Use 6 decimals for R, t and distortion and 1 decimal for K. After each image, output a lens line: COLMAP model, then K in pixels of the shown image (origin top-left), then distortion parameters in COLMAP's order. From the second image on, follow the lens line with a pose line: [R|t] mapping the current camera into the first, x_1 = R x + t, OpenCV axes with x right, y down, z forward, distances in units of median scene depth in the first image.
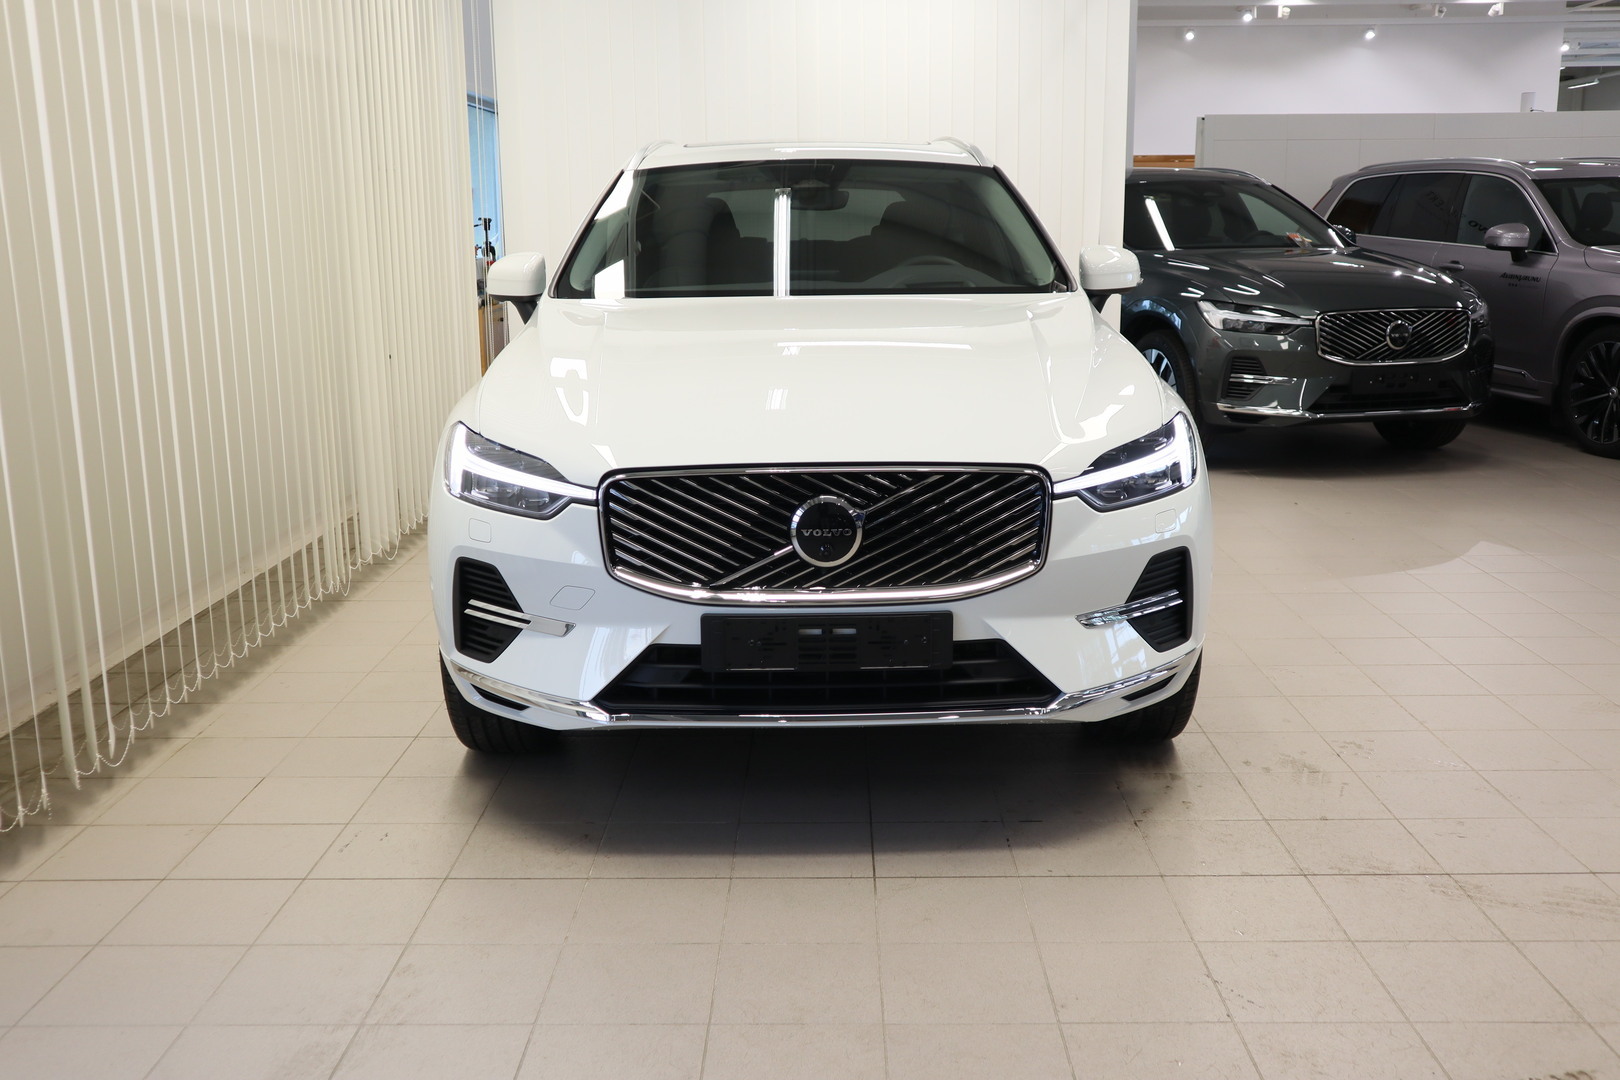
lens RADIAL K [[1557.7, 0, 810.0], [0, 1557.7, 540.0], [0, 0, 1]] dist [-0.049219, 0.004968]
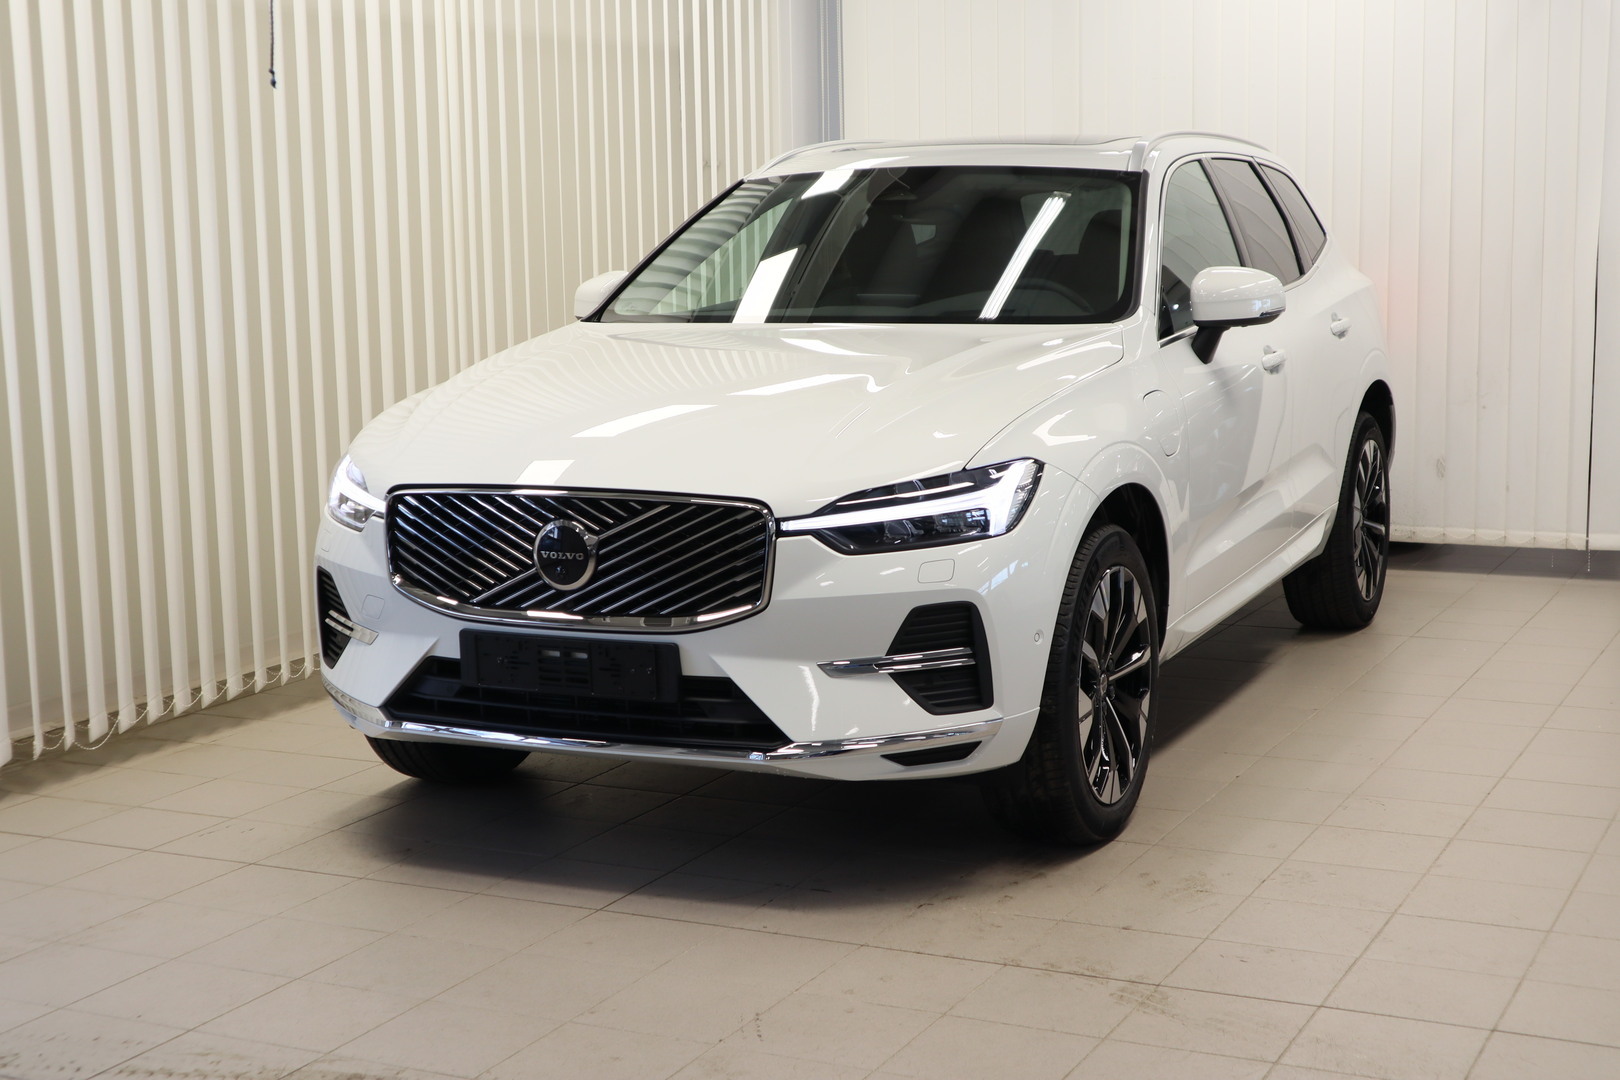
lens RADIAL K [[2350.5, 0, 810.0], [0, 2350.5, 540.0], [0, 0, 1]] dist [-0.000621, -0.007357]
pose [[0.906200, 0.055144, -0.419239, 0.779622], [-0.080279, 0.995864, -0.042536, 0.036464], [0.415159, 0.072202, 0.906879, -0.315846]]
